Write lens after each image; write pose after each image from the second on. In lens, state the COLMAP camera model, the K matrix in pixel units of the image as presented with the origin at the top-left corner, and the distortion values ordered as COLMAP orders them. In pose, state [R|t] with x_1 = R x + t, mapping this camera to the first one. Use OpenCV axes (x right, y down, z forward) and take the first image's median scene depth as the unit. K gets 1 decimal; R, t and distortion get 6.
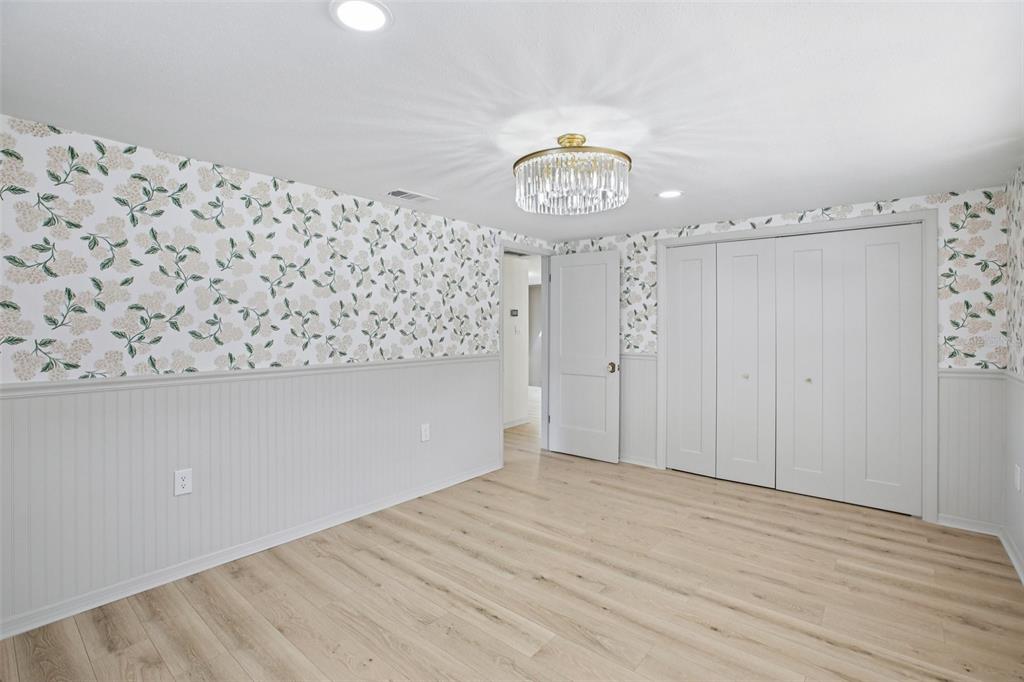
lens RADIAL K [[469.7, 0, 508.7], [0, 469.7, 330.7], [0, 0, 1]] dist [-0.051066, 0.018236]
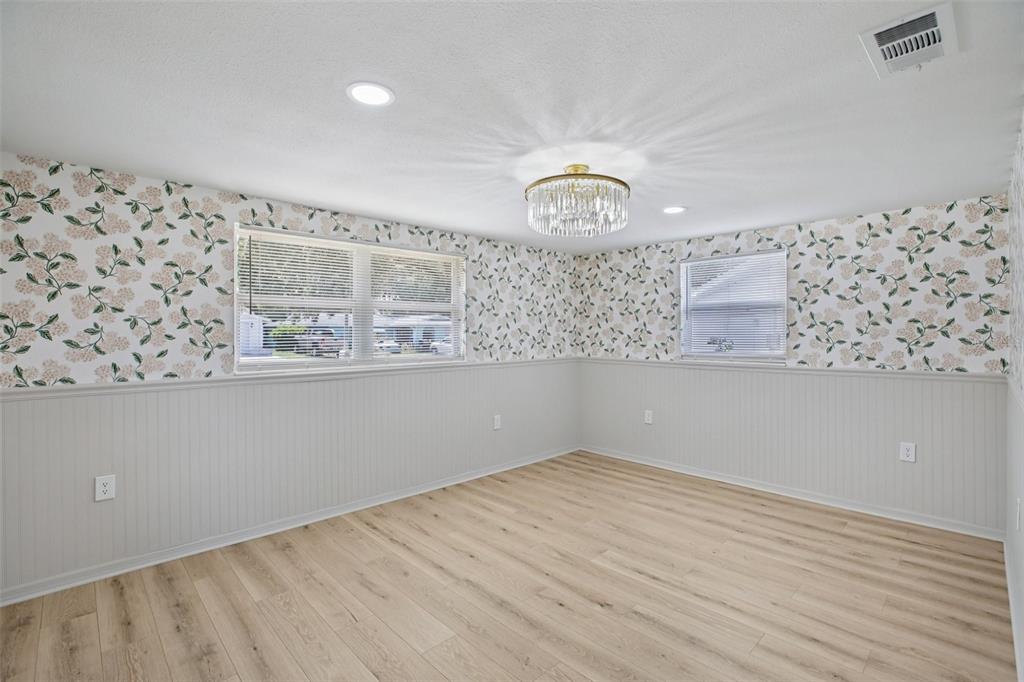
lens RADIAL K [[469.7, 0, 508.7], [0, 469.7, 330.7], [0, 0, 1]] dist [-0.051066, 0.018236]
pose [[-0.994285, -0.001768, 0.106747, 0.174669], [-0.001032, 0.999975, 0.006954, -0.023789], [-0.106757, 0.006804, -0.994262, 2.093488]]
